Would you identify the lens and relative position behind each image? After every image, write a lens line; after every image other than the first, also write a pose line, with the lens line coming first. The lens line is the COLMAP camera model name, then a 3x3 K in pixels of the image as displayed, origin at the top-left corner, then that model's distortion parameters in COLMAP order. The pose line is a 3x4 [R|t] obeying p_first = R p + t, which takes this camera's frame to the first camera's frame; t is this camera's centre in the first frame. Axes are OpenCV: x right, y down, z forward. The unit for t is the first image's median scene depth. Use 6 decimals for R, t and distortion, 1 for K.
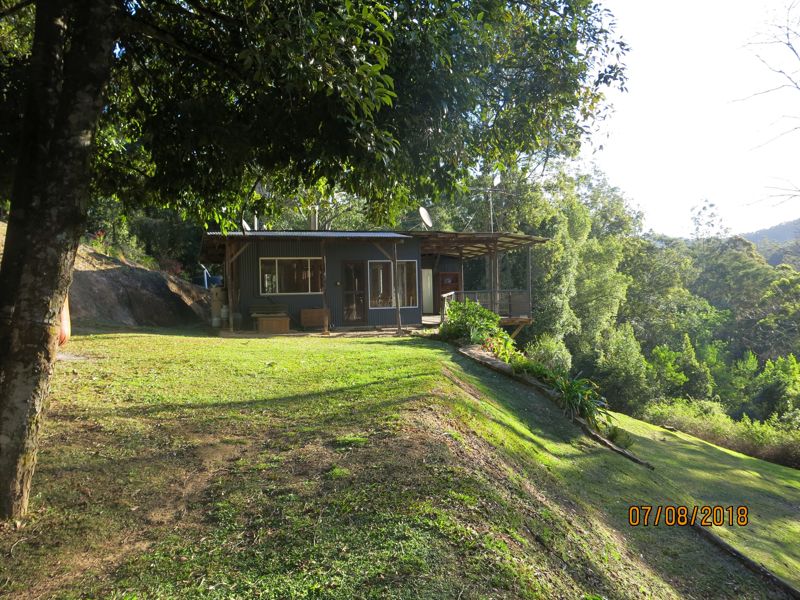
lens RADIAL K [[676.0, 0, 401.2], [0, 676.0, 303.9], [0, 0, 1]] dist [-0.016775, 0.004379]
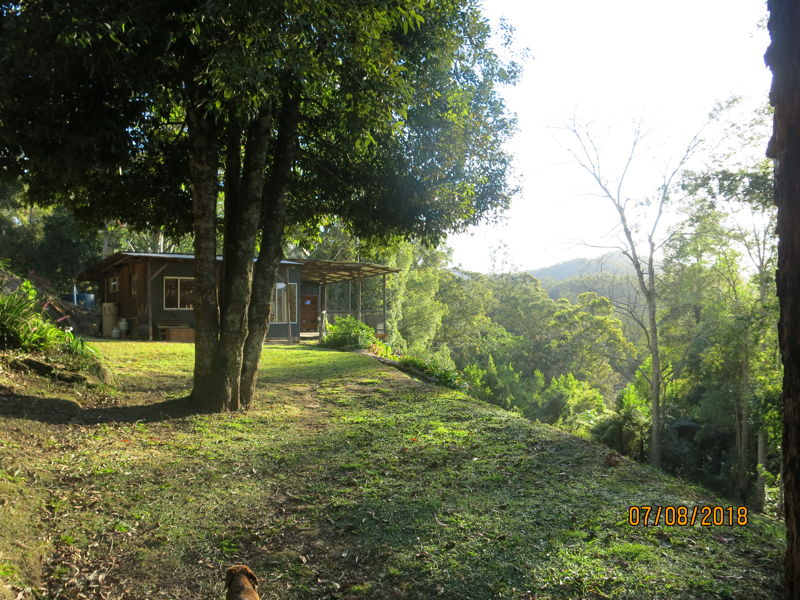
lens RADIAL K [[676.0, 0, 401.2], [0, 676.0, 303.9], [0, 0, 1]] dist [-0.016775, 0.004379]
pose [[0.958969, 0.023902, 0.282500, -0.058029], [-0.012204, 0.998996, -0.043096, 0.008777], [-0.283247, 0.037880, 0.958299, -0.081398]]
